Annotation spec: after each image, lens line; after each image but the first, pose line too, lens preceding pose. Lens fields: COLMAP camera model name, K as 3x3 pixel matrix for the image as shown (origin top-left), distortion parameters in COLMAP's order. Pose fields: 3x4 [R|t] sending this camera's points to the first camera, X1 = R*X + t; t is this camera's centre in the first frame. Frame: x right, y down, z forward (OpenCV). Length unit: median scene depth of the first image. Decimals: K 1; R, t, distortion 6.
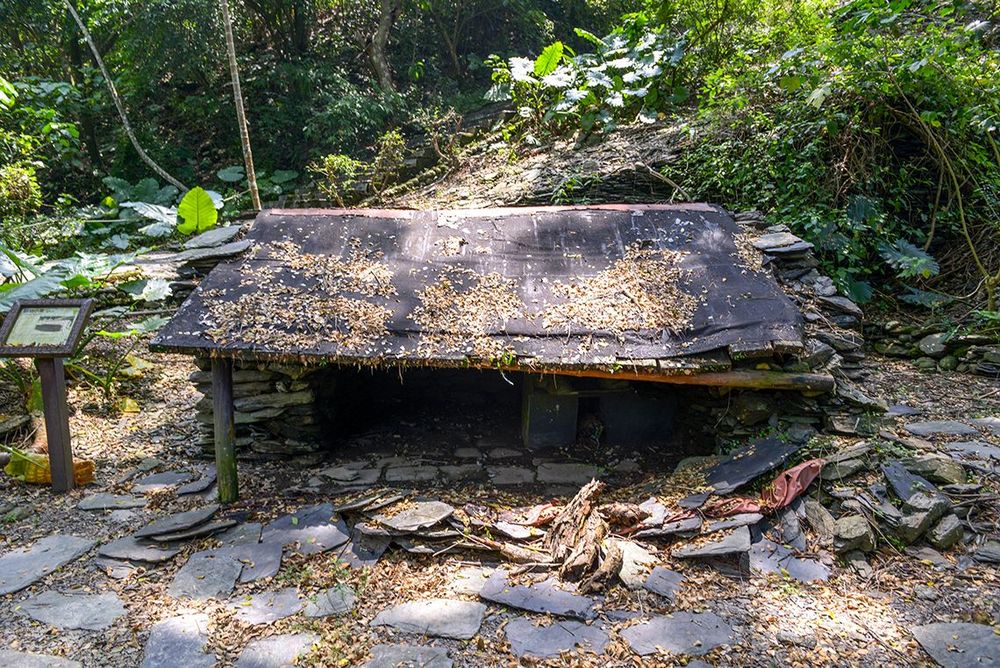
lens RADIAL K [[780.9, 0, 500.0], [0, 780.9, 334.0], [0, 0, 1]] dist [-0.016768, -0.003807]
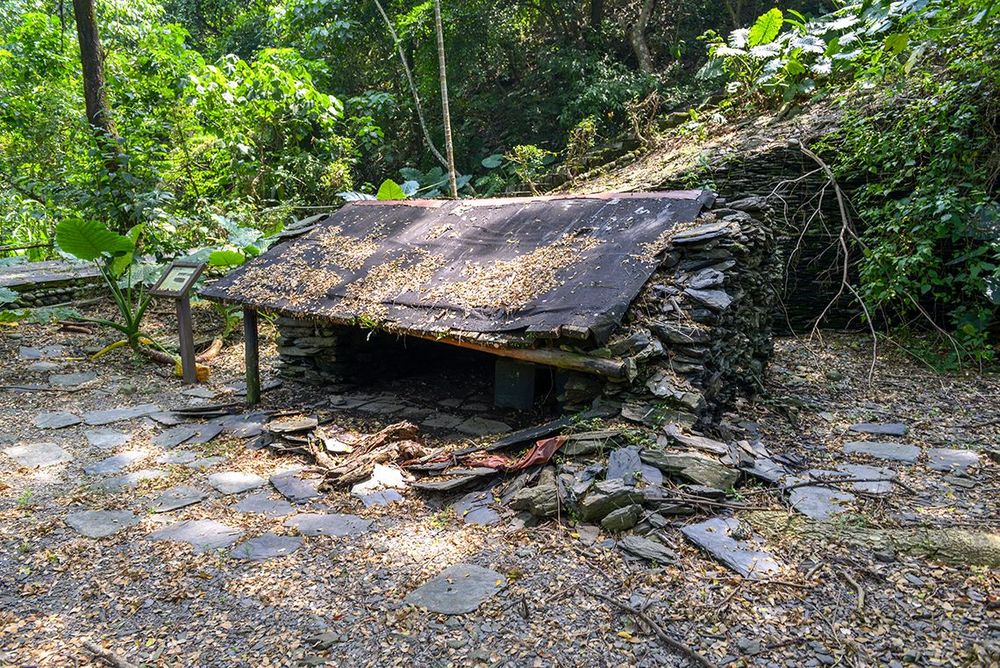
lens RADIAL K [[842.6, 0, 500.0], [0, 842.6, 334.0], [0, 0, 1]] dist [-0.016265, -0.006771]
pose [[0.801059, 0.087964, -0.592087, 0.958867], [-0.071286, 0.996123, 0.051545, -0.032465], [0.594325, 0.000917, 0.804224, -0.005659]]
